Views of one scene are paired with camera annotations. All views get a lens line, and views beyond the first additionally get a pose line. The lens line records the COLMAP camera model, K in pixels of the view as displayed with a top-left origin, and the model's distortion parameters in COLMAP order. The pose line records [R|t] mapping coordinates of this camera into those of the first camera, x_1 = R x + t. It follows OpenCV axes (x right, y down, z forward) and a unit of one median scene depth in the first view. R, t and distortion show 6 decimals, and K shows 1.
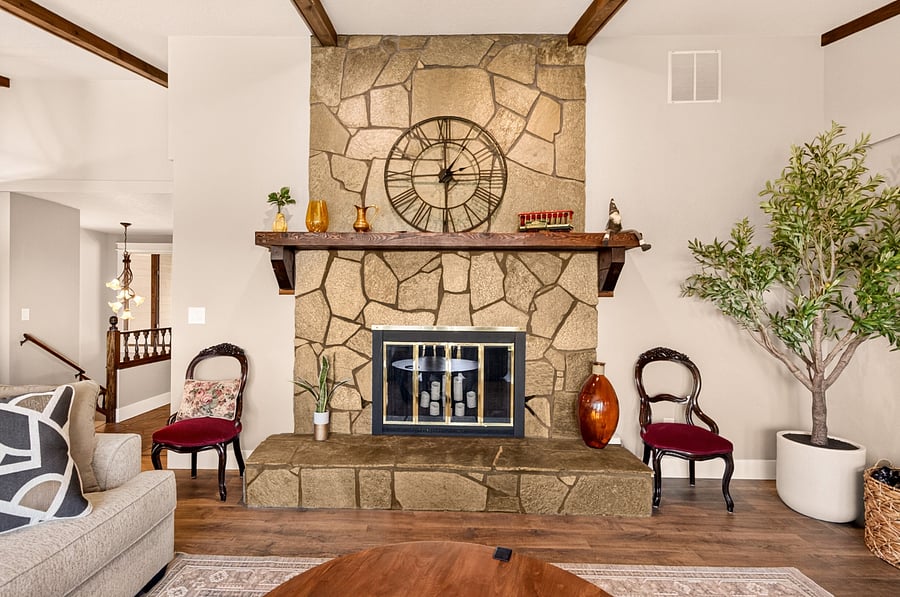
lens RADIAL K [[437.1, 0, 450.0], [0, 437.1, 298.5], [0, 0, 1]] dist [-0.000302, -0.000046]
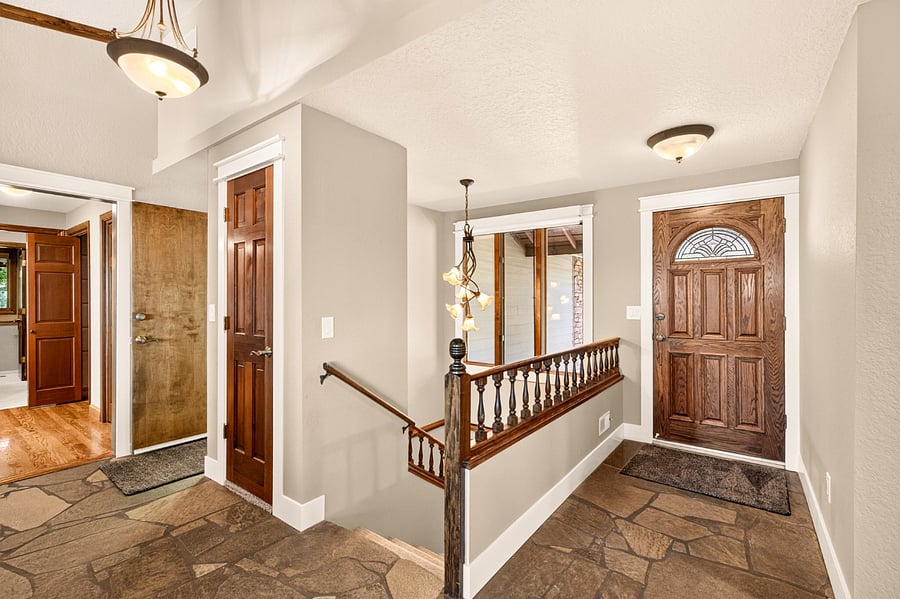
lens RADIAL K [[385.4, 0, 450.0], [0, 385.4, 299.5], [0, 0, 1]] dist [0.104850, -0.000005]
pose [[0.796553, -0.004891, -0.604549, -0.420592], [0.005868, 0.999983, -0.000359, 0.002435], [0.604540, -0.003262, 0.796568, 0.534586]]
